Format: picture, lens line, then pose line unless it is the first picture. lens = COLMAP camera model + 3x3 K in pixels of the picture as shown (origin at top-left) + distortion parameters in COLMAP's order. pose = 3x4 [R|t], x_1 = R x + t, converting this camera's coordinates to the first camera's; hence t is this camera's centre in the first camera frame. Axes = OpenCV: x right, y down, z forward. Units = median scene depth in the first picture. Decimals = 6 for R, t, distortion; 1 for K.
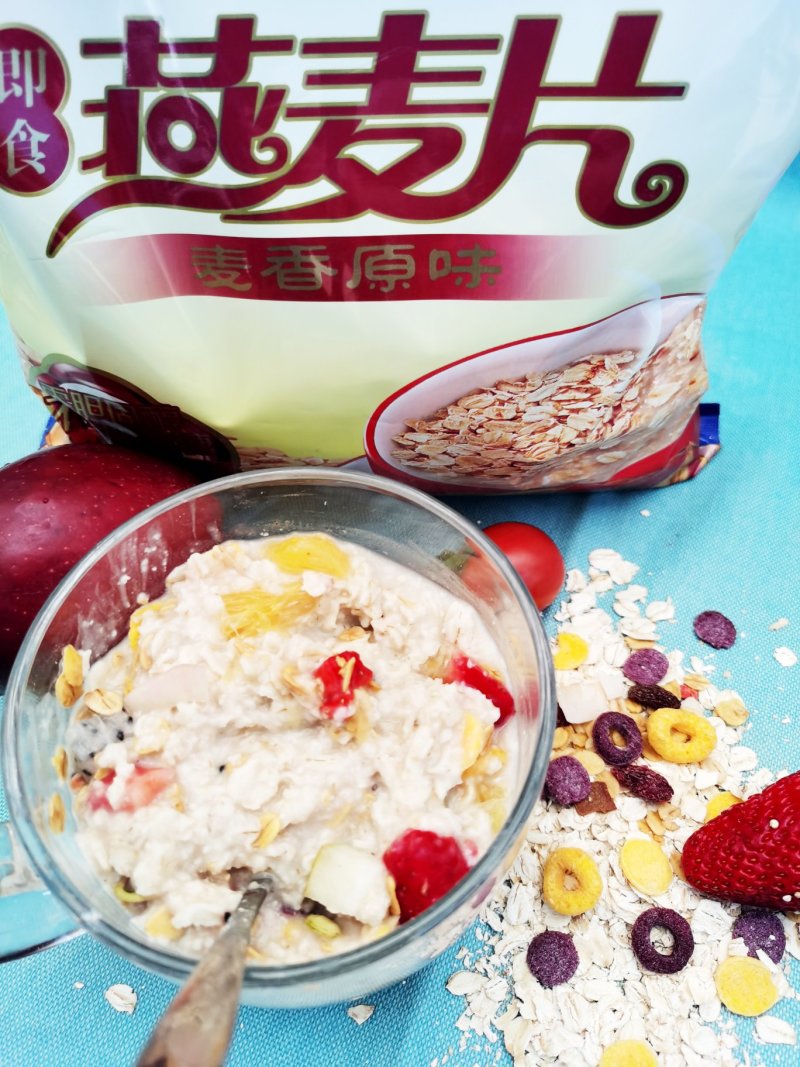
lens RADIAL K [[853.7, 0, 397.9], [0, 853.7, 529.5], [0, 0, 1]] dist [0.001939, -0.009155]
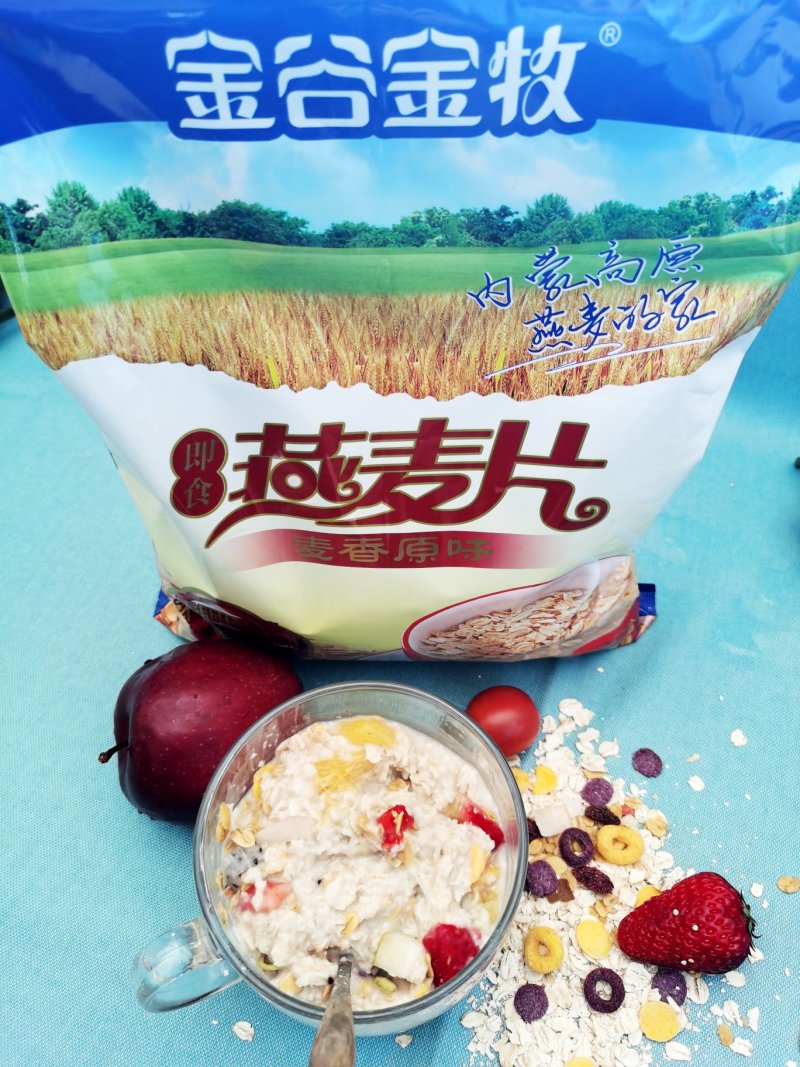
lens RADIAL K [[838.5, 0, 397.9], [0, 838.5, 525.8], [0, 0, 1]] dist [0.002966, -0.008627]
pose [[0.999997, -0.002083, 0.001135, -0.053945], [0.002128, 0.999184, -0.040341, -0.280608], [-0.001050, 0.040344, 0.999185, -0.514533]]
